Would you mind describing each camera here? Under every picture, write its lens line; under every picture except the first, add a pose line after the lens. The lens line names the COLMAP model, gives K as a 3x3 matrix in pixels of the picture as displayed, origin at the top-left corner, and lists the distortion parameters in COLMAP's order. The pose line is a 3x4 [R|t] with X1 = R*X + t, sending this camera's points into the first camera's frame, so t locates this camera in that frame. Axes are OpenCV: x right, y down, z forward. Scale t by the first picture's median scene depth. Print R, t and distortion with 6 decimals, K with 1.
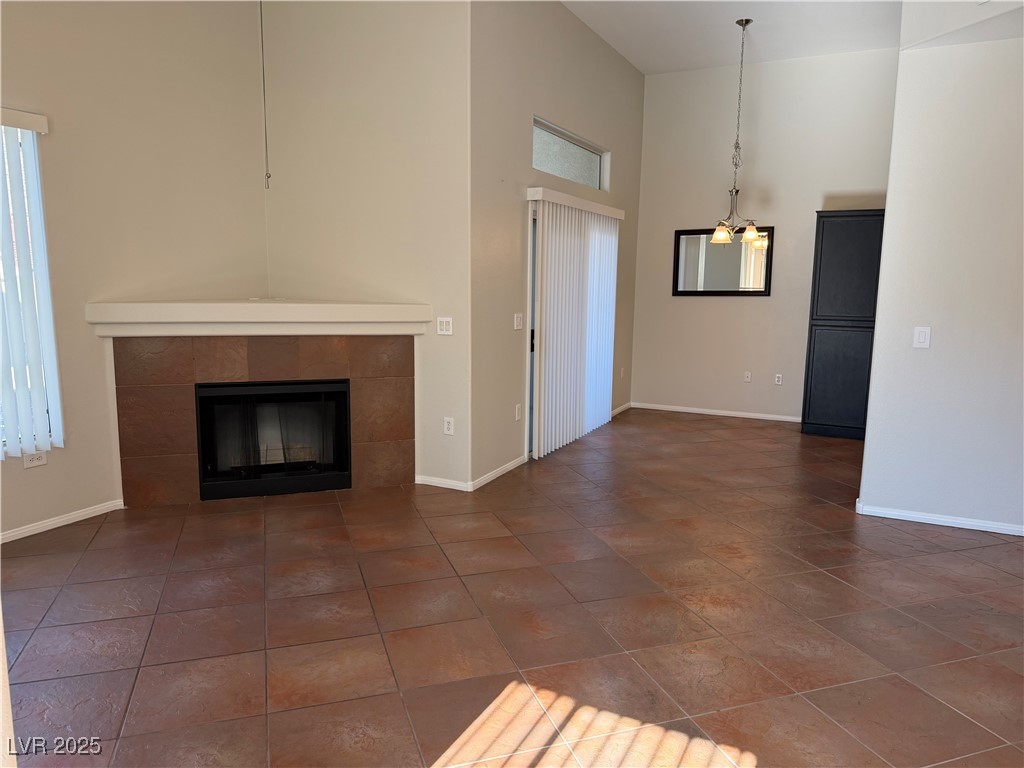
lens RADIAL K [[713.6, 0, 507.9], [0, 713.6, 387.9], [0, 0, 1]] dist [0.134387, -0.241833]
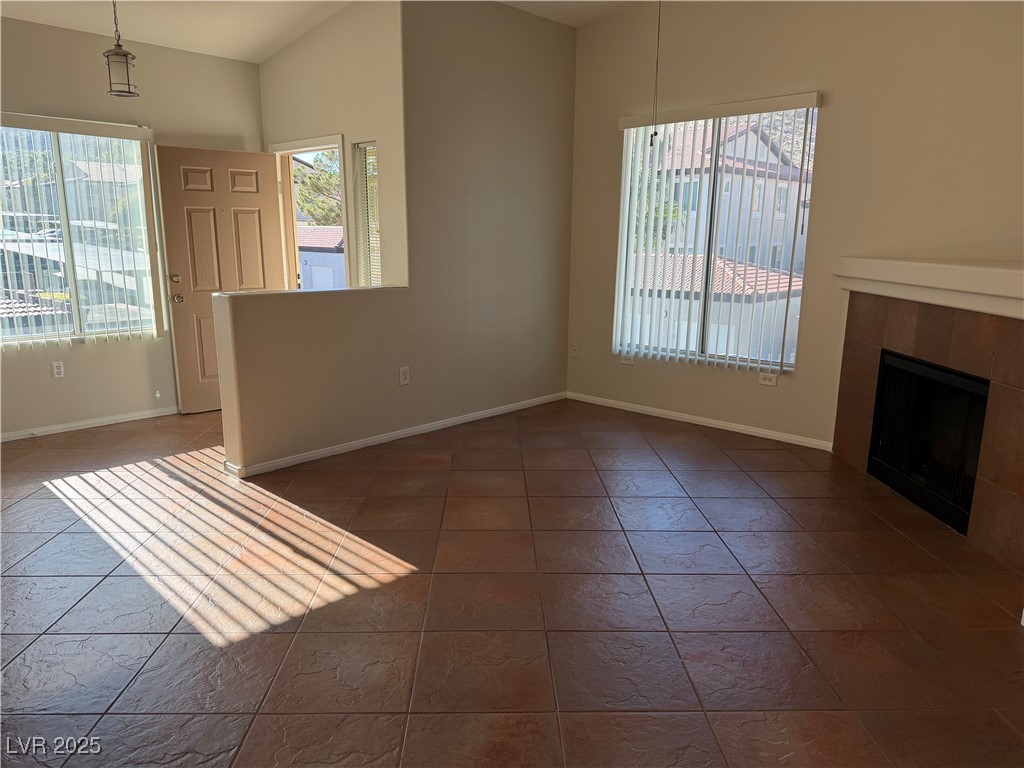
lens RADIAL K [[700.4, 0, 507.8], [0, 700.4, 386.4], [0, 0, 1]] dist [-0.033638, -0.000359]
pose [[-0.293023, 0.182868, -0.938454, 0.510823], [-0.164870, 0.957171, 0.237994, -0.084632], [0.941783, 0.224461, -0.250324, 0.725645]]
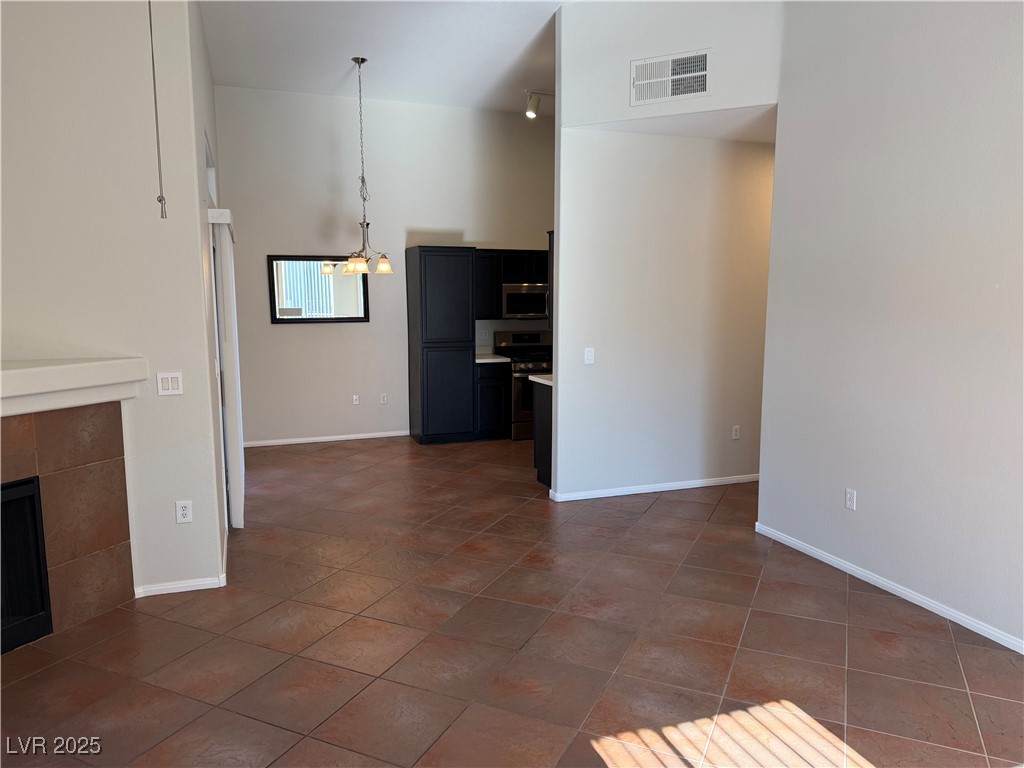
lens RADIAL K [[713.6, 0, 507.9], [0, 713.6, 387.9], [0, 0, 1]] dist [0.134387, -0.241833]
pose [[0.684601, -0.107536, 0.720942, -0.394974], [0.118043, 0.992358, 0.035929, -0.066131], [-0.719297, 0.060505, 0.692063, 0.197604]]
